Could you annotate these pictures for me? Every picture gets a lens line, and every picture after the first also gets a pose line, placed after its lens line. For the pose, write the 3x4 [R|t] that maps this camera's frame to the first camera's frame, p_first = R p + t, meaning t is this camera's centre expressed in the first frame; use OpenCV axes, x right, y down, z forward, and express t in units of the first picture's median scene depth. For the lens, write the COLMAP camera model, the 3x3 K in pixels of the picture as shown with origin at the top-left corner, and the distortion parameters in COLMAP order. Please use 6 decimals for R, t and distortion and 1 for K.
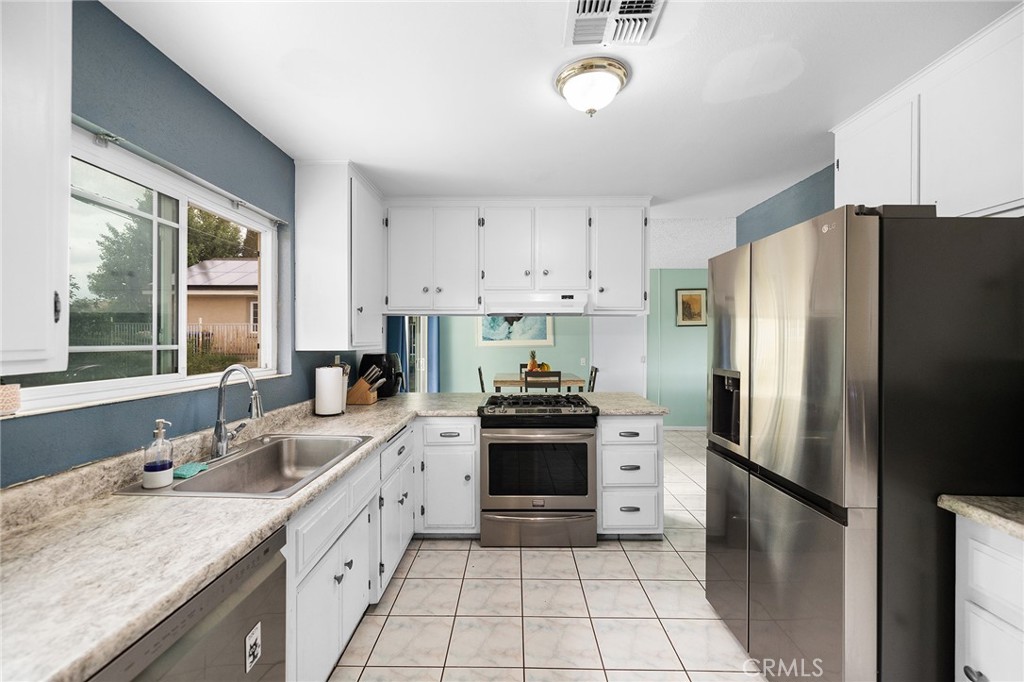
lens RADIAL K [[439.7, 0, 508.0], [0, 439.7, 337.7], [0, 0, 1]] dist [0.011232, 0.000755]
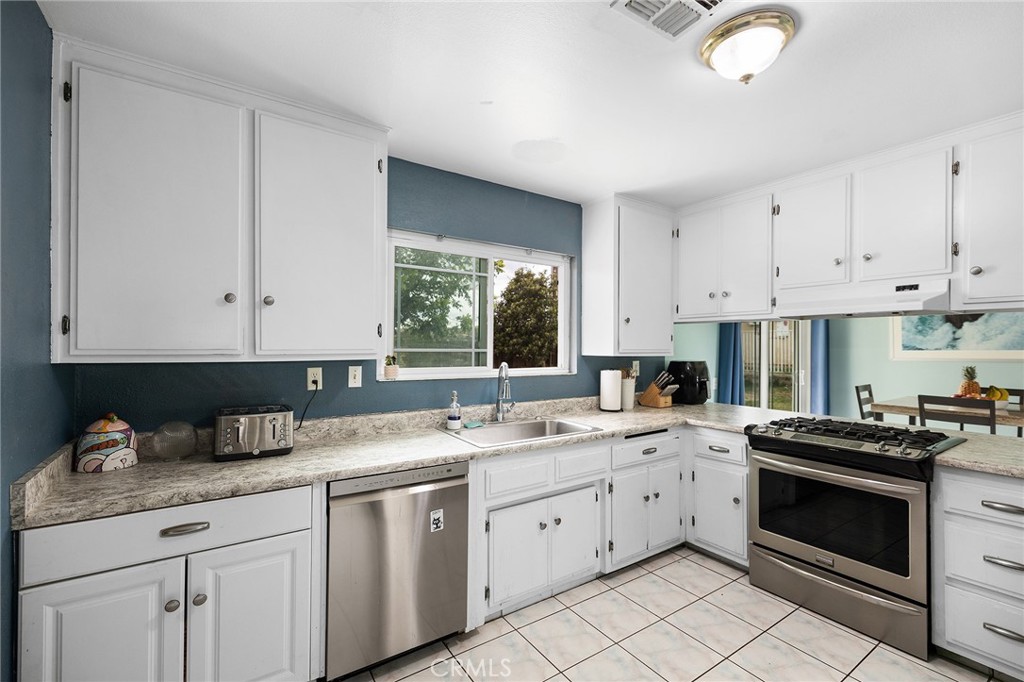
lens RADIAL K [[439.7, 0, 492.1], [0, 439.7, 343.0], [0, 0, 1]] dist [0.011232, 0.000755]
pose [[0.566432, 0.000422, -0.824108, 0.376654], [-0.004889, 0.999984, -0.002848, -0.000575], [0.824094, 0.005642, 0.566425, 0.072432]]
